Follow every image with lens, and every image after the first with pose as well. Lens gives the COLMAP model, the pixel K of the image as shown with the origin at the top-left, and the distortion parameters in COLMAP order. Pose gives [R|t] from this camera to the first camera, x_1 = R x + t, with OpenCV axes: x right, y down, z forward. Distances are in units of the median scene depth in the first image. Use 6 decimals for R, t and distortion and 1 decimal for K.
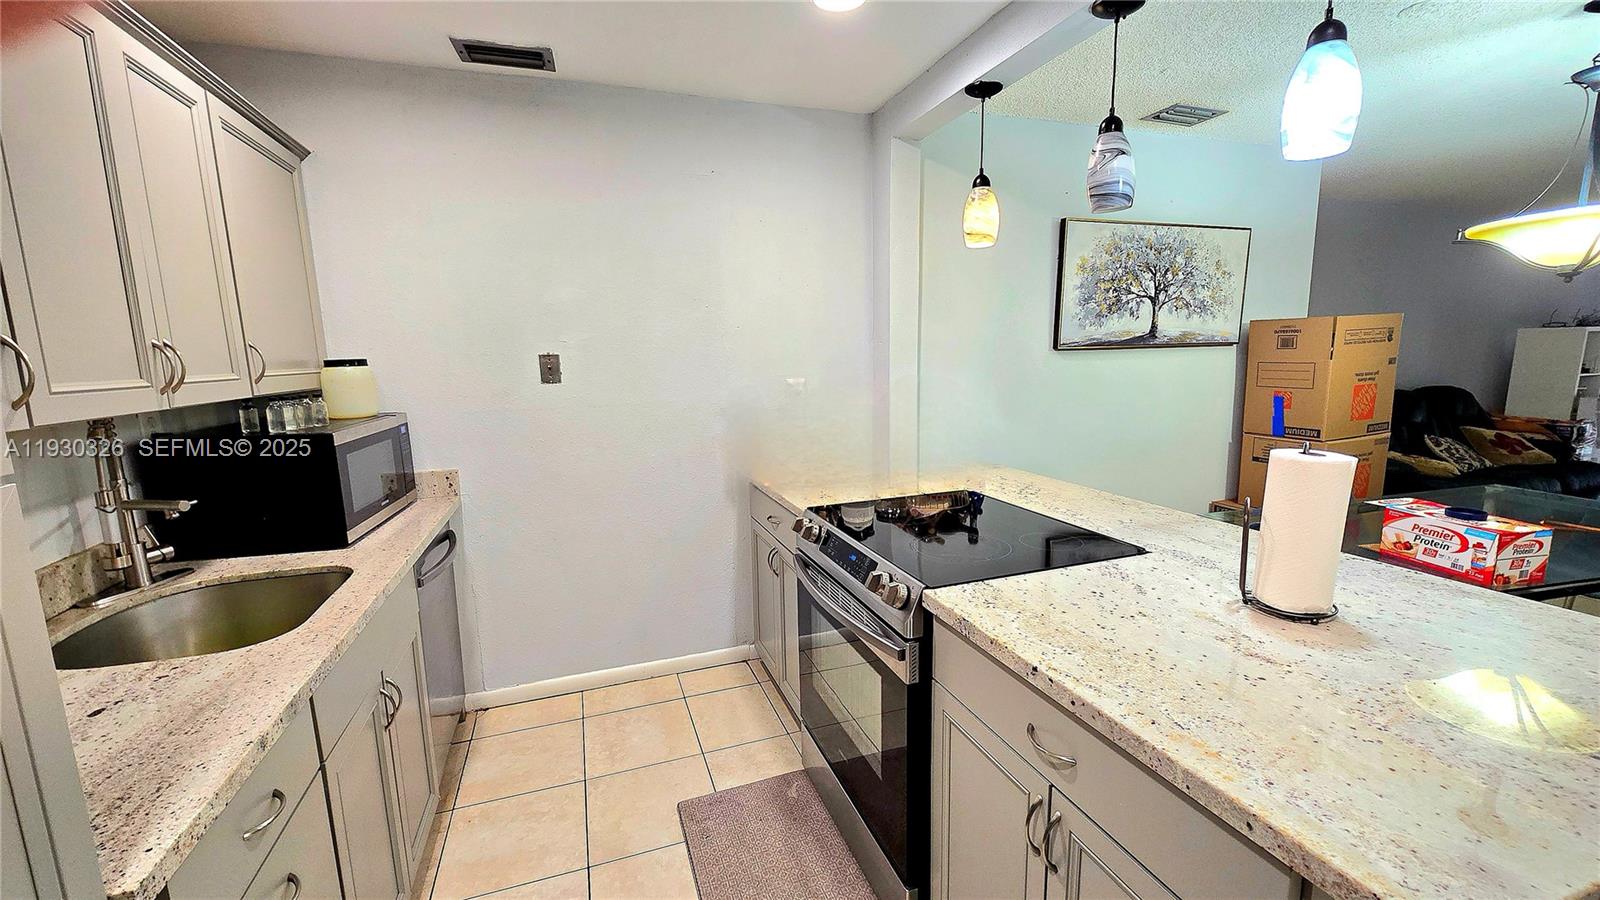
lens RADIAL K [[644.1, 0, 800.0], [0, 644.1, 450.0], [0, 0, 1]] dist [0.002873, -0.008823]
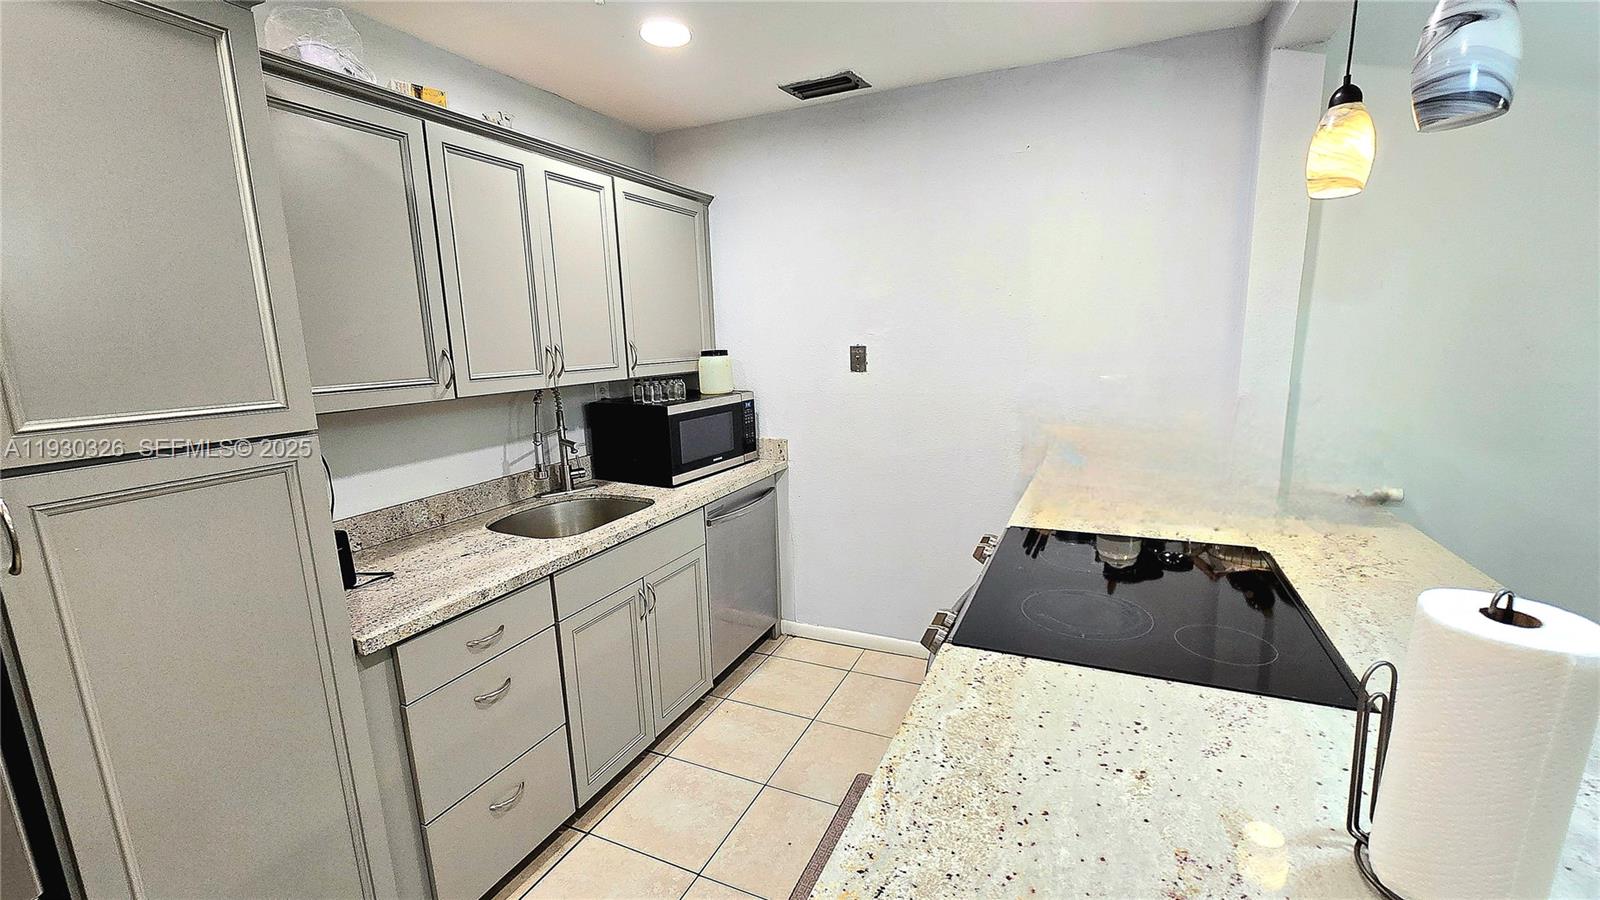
lens RADIAL K [[640.6, 0, 800.0], [0, 640.6, 450.0], [0, 0, 1]] dist [0.000330, -0.012376]
pose [[0.721098, 0.119773, -0.682402, 0.383084], [-0.090543, 0.992788, 0.078574, -0.057052], [0.686892, 0.005127, 0.726742, 0.148801]]
